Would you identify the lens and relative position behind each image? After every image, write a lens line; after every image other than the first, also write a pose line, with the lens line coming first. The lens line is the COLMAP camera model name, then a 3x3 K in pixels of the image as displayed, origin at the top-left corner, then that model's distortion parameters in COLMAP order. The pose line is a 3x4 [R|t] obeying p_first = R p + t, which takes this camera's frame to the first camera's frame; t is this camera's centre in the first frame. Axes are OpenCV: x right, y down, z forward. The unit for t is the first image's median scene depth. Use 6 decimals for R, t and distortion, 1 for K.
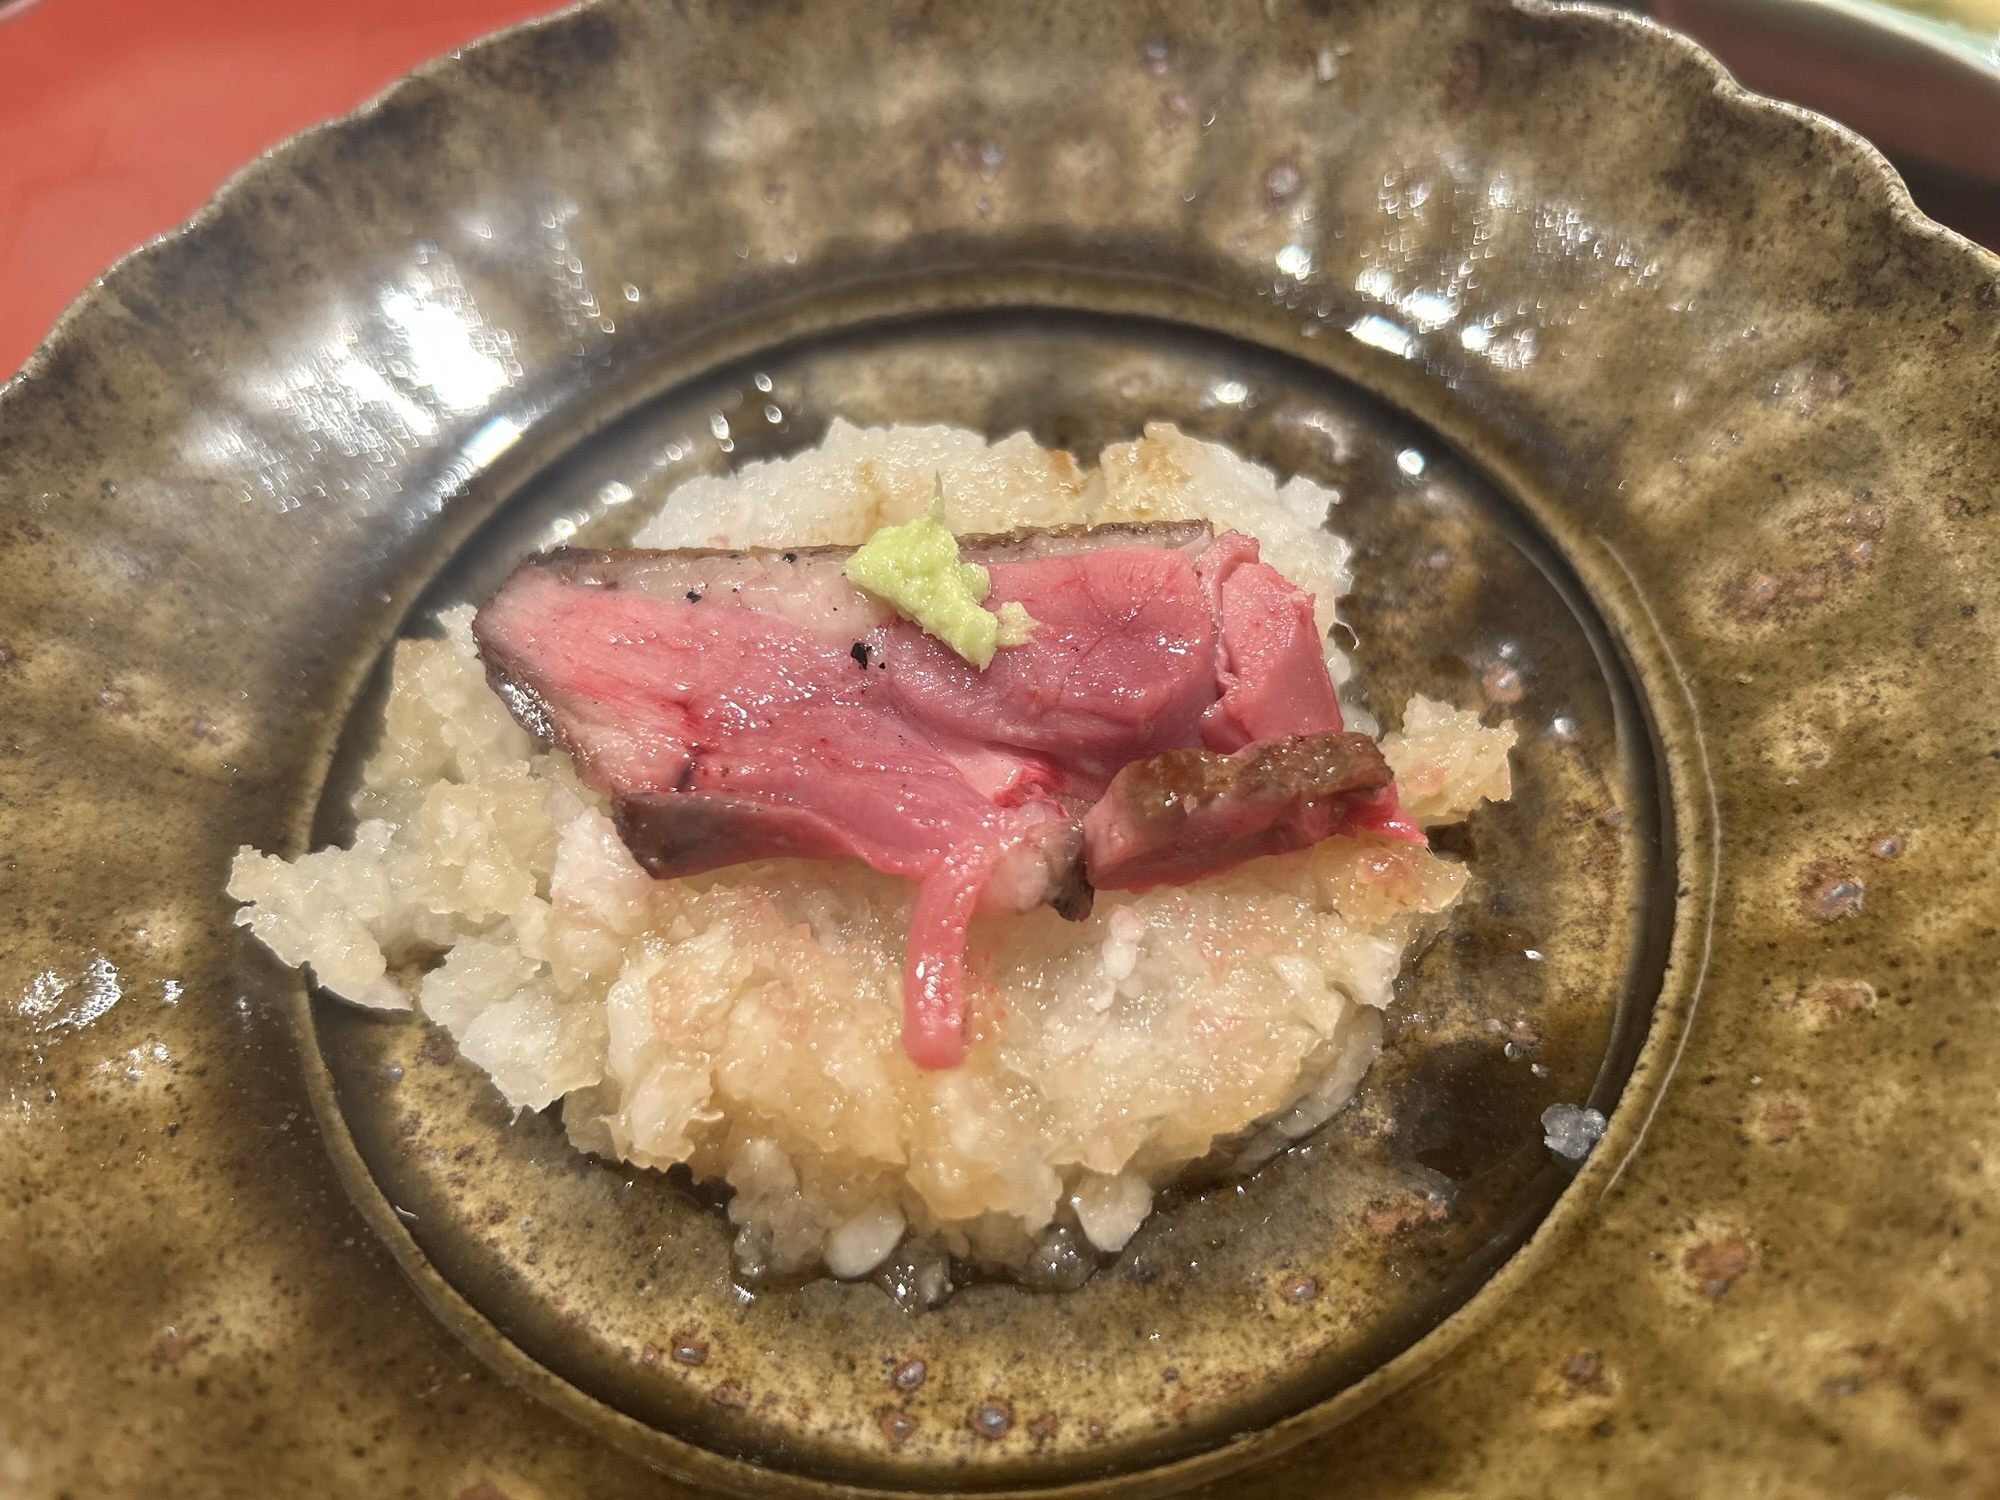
lens RADIAL K [[1608.8, 0, 992.8], [0, 1608.8, 723.8], [0, 0, 1]] dist [-0.011909, -0.002645]
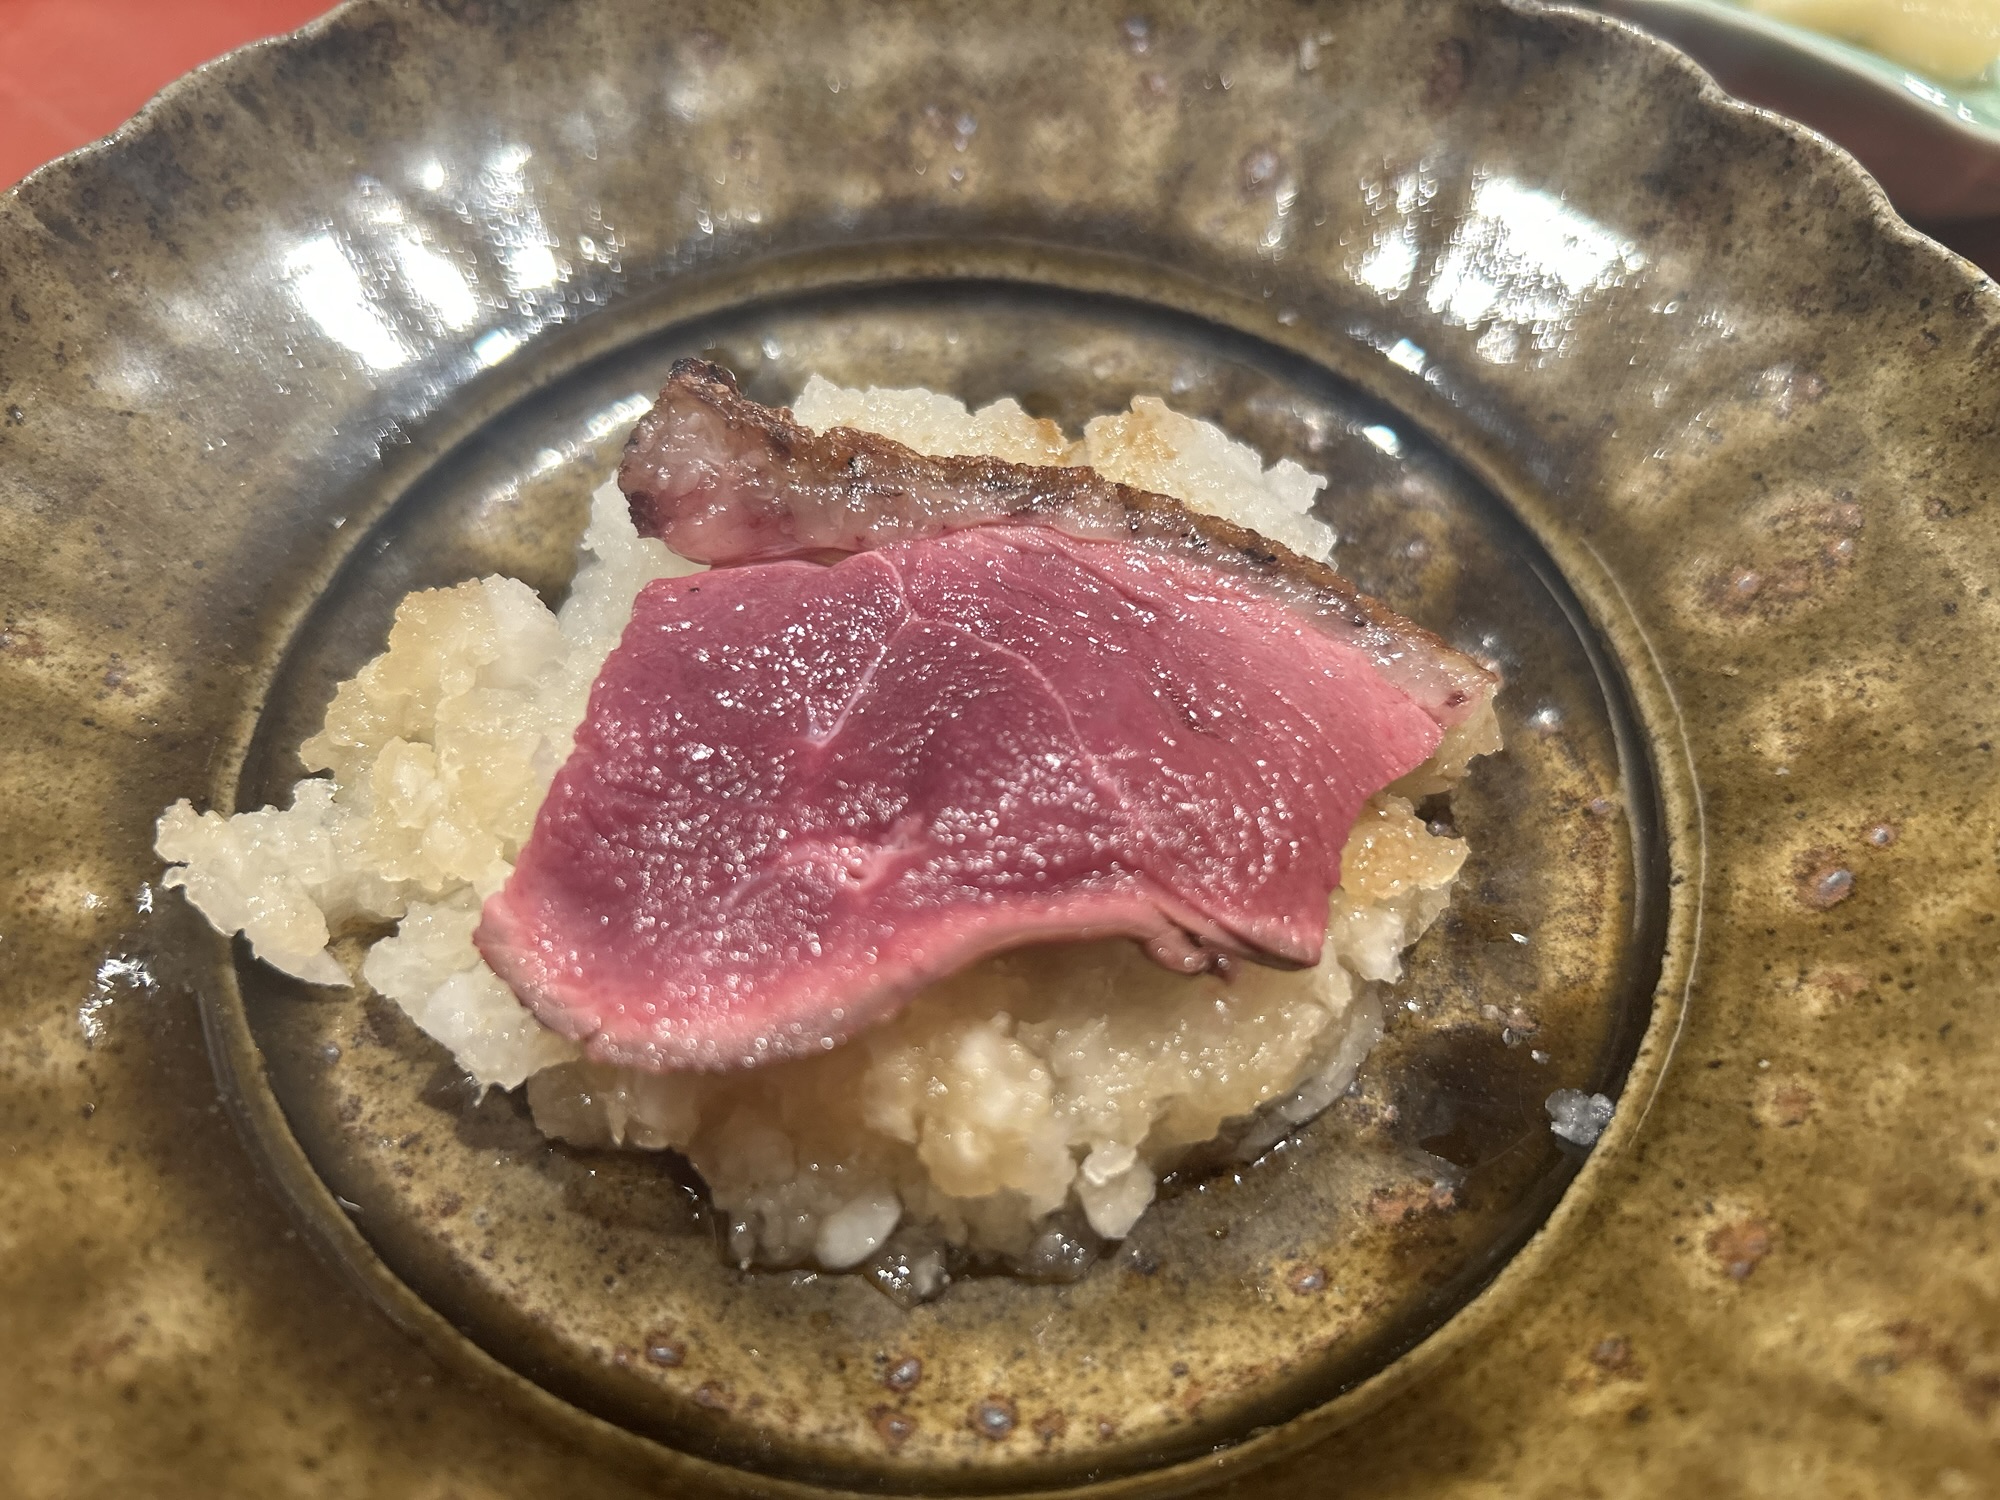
lens RADIAL K [[1610.2, 0, 998.3], [0, 1610.2, 717.3], [0, 0, 1]] dist [-0.017567, 0.002991]
pose [[0.994692, 0.027638, 0.099116, -0.095913], [-0.025641, 0.999443, -0.021363, 0.037272], [-0.099652, 0.018708, 0.994847, 0.047306]]
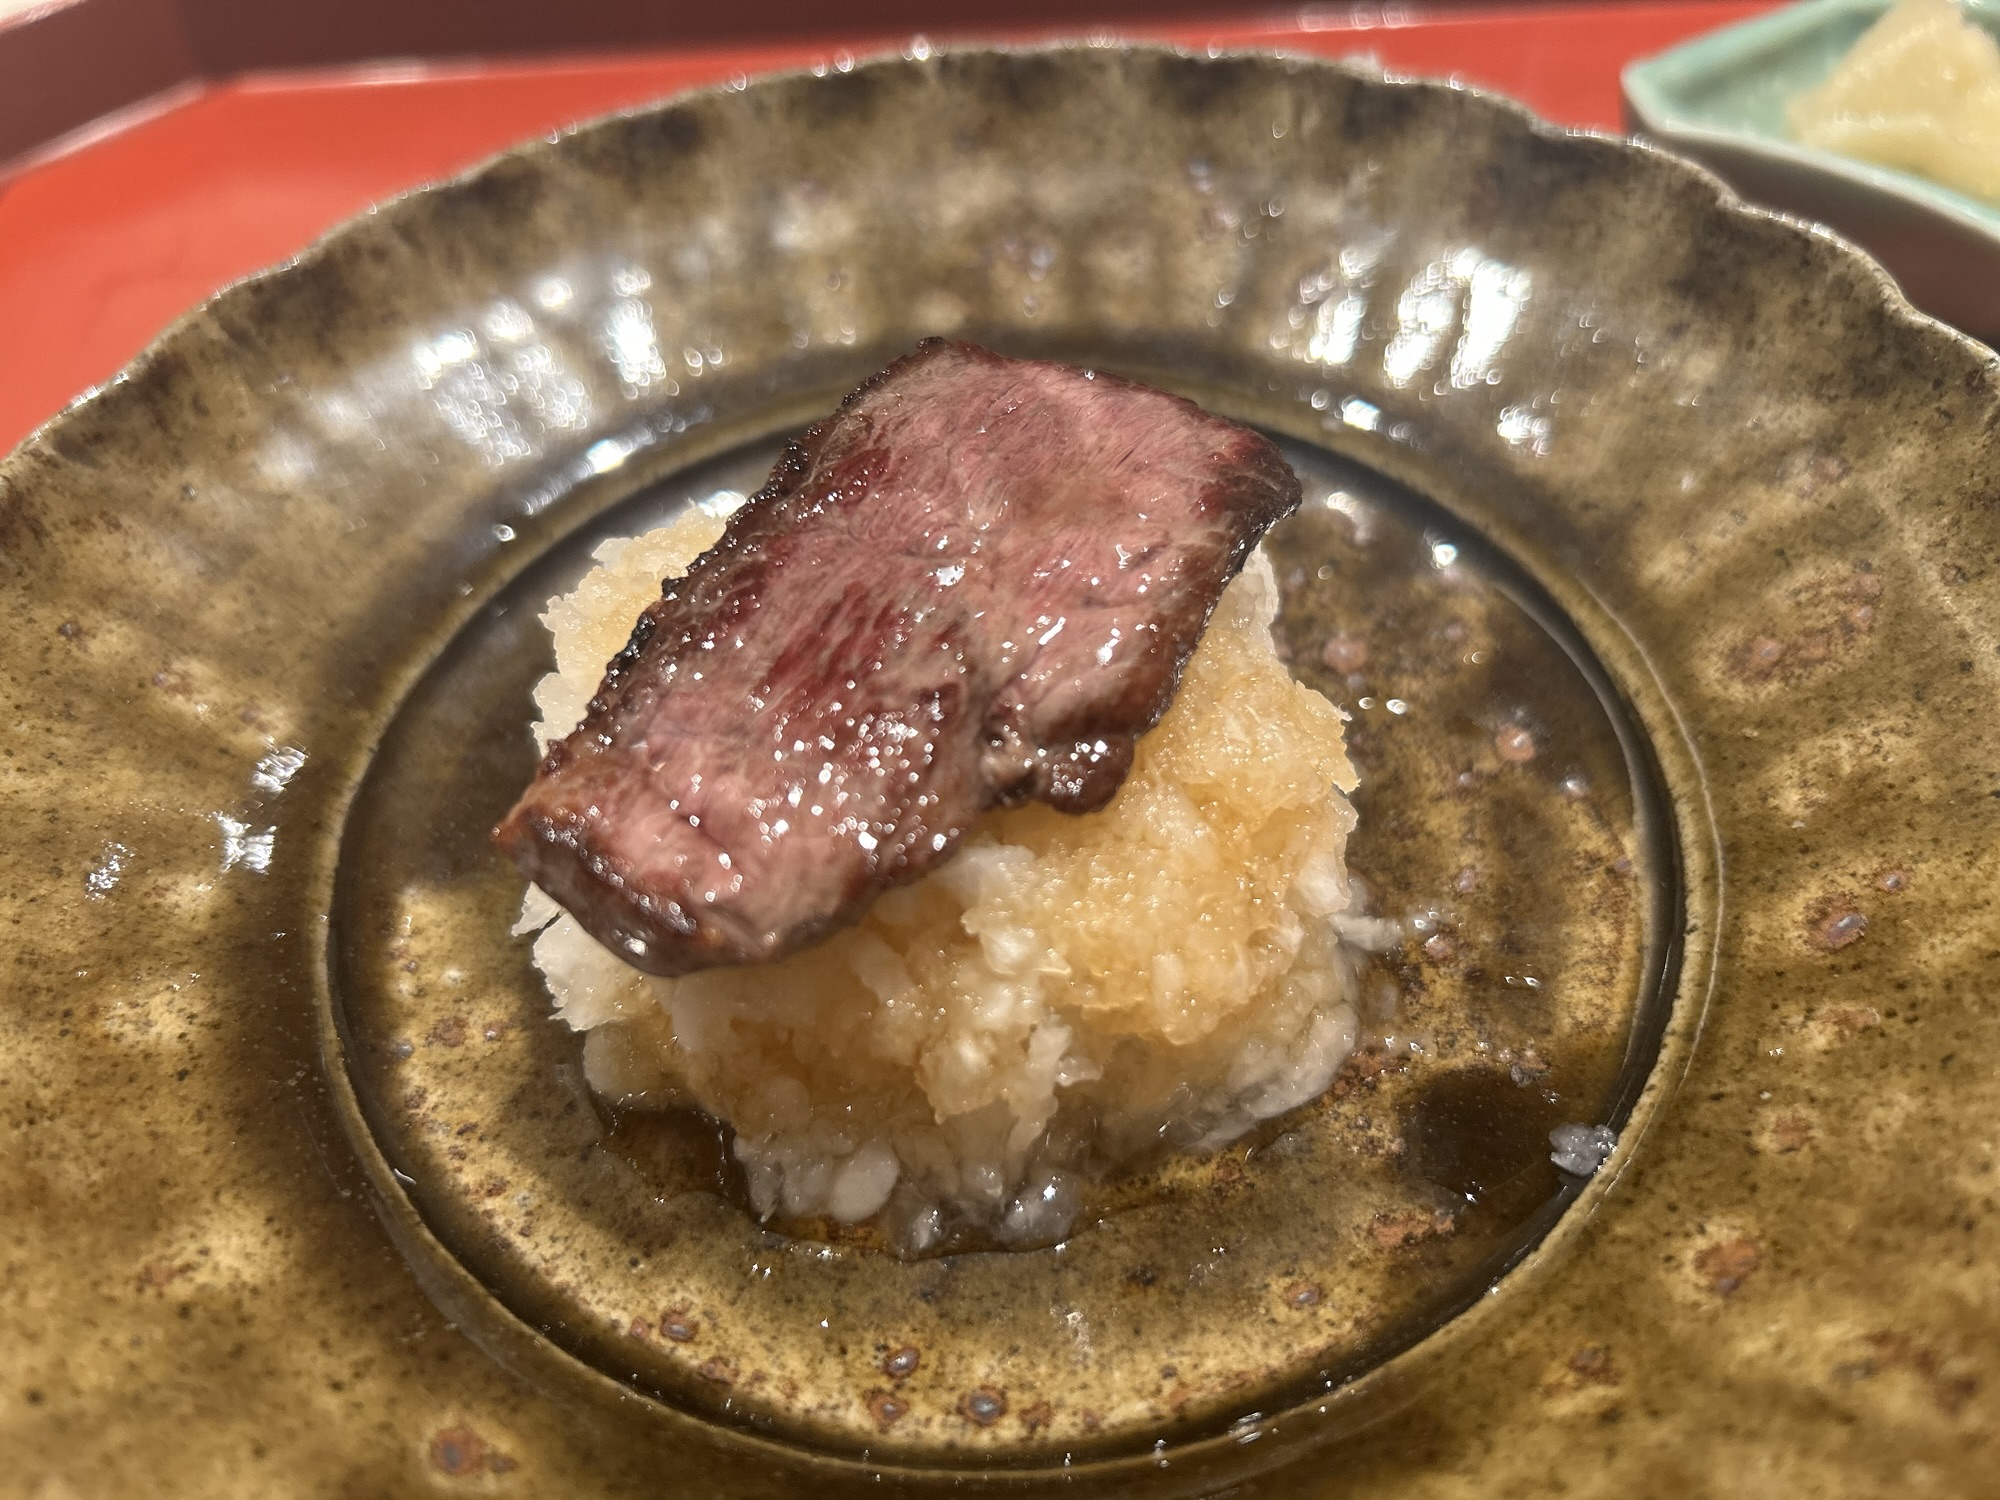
lens RADIAL K [[1602.0, 0, 1001.9], [0, 1602.0, 726.2], [0, 0, 1]] dist [-0.010008, -0.001957]
pose [[0.998591, 0.052437, -0.008095, -0.003229], [-0.053053, 0.988943, -0.138483, 0.146735], [0.000744, 0.138717, 0.990332, -0.017642]]
